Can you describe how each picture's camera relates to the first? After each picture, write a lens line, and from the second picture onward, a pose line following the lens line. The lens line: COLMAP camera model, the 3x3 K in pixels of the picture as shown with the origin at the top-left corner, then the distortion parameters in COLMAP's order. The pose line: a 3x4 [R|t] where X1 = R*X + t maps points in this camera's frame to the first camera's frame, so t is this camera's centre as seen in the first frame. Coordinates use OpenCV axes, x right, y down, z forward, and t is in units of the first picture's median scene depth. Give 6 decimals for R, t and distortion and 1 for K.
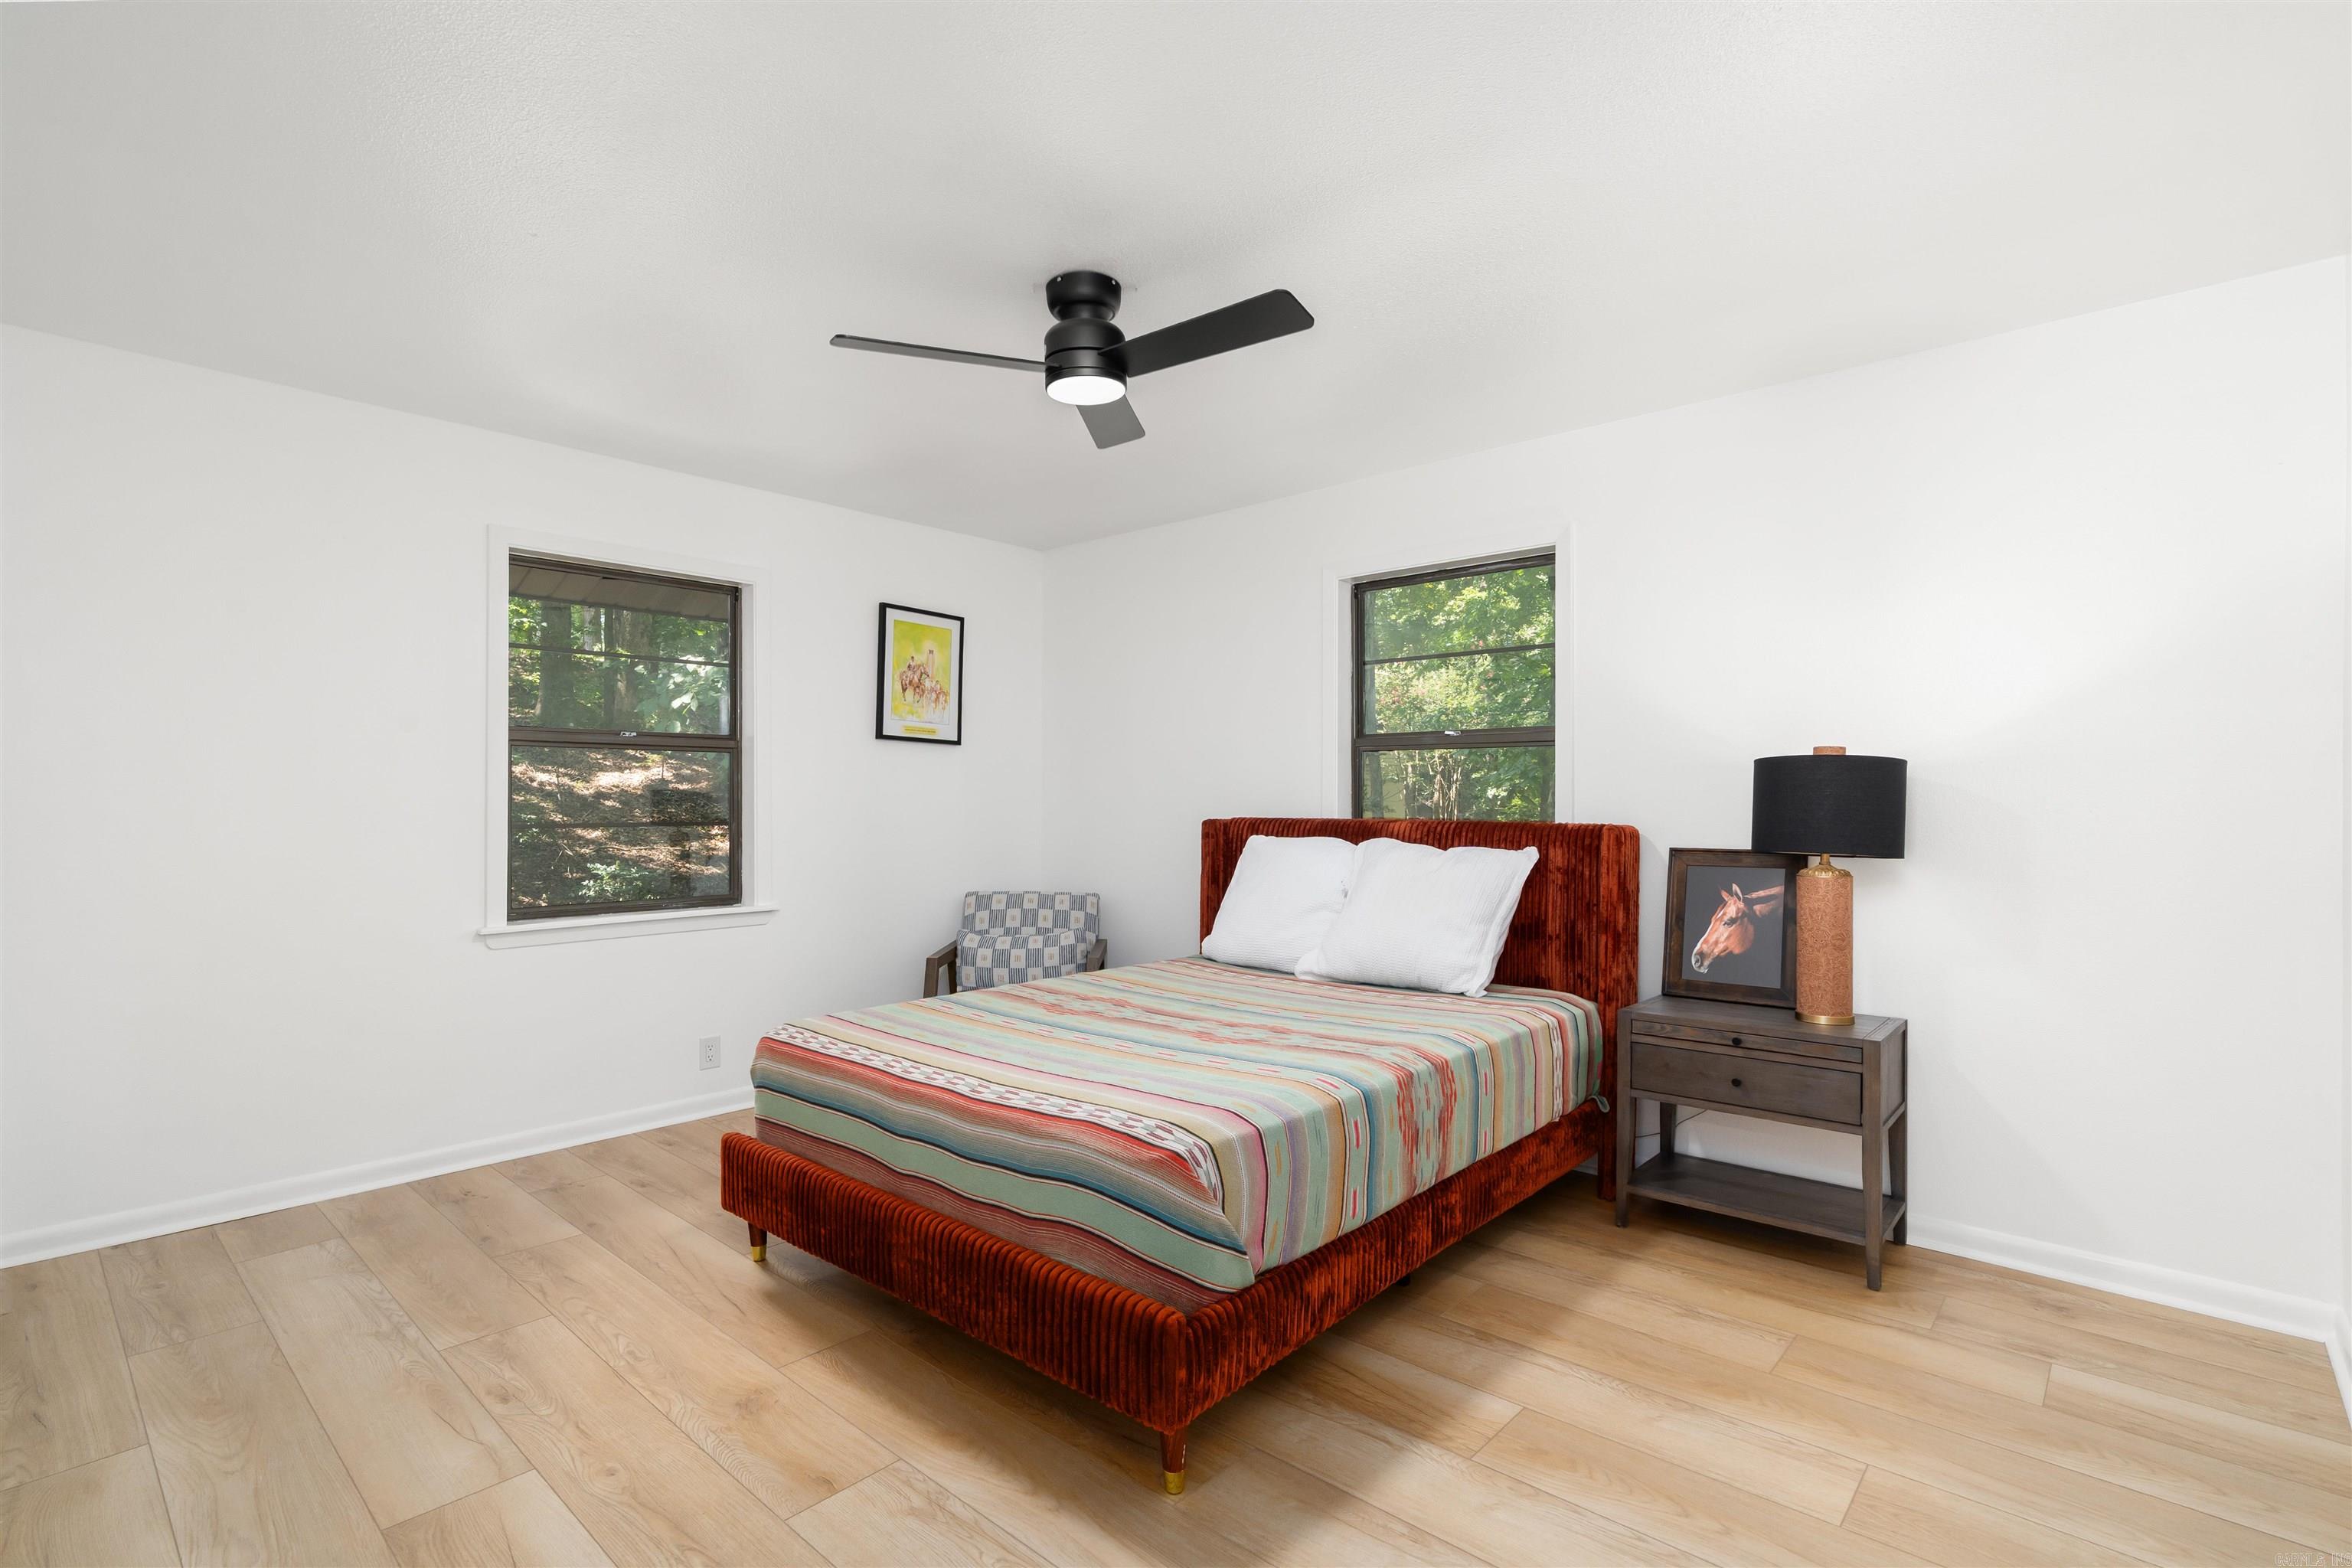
lens RADIAL K [[1102.3, 0, 1176.0], [0, 1102.3, 784.0], [0, 0, 1]] dist [-0.025611, 0.000183]
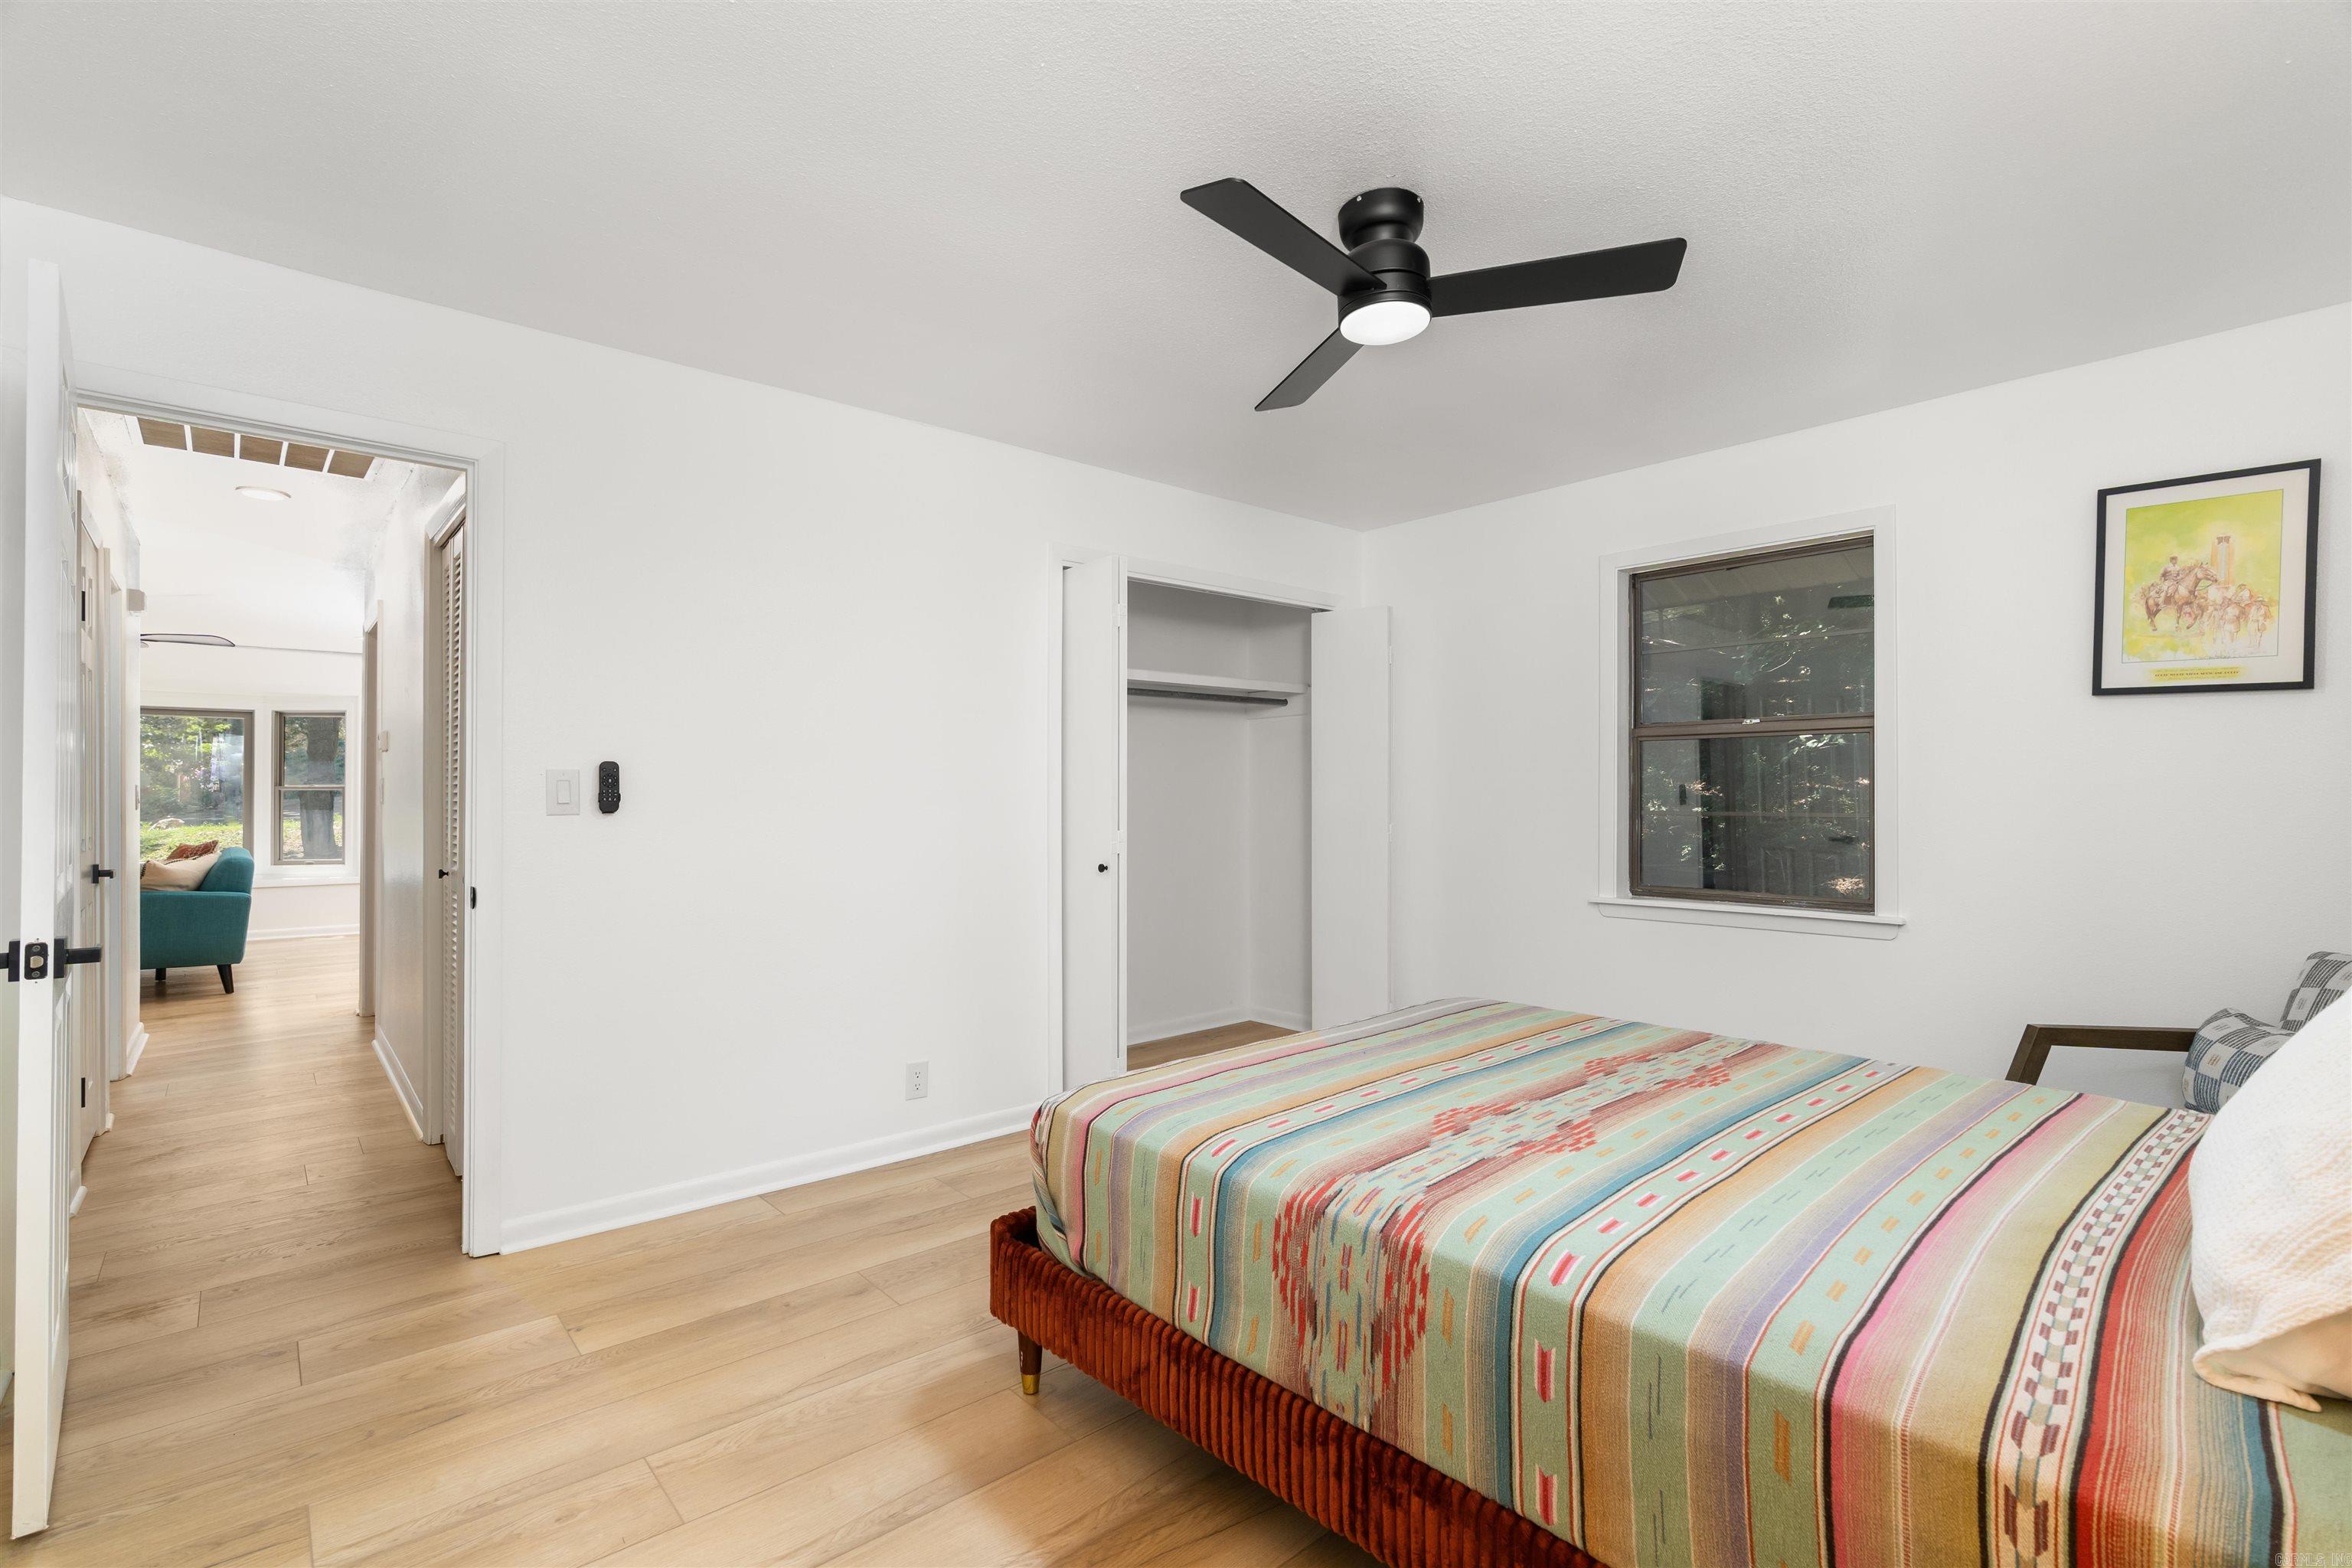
lens RADIAL K [[1080.2, 0, 1172.1], [0, 1080.2, 788.9], [0, 0, 1]] dist [-0.004279, 0.000938]
pose [[-0.121888, -0.002771, -0.992540, 0.487273], [0.016125, 0.999859, -0.004771, 0.010512], [0.992413, -0.016586, -0.121826, 0.570672]]
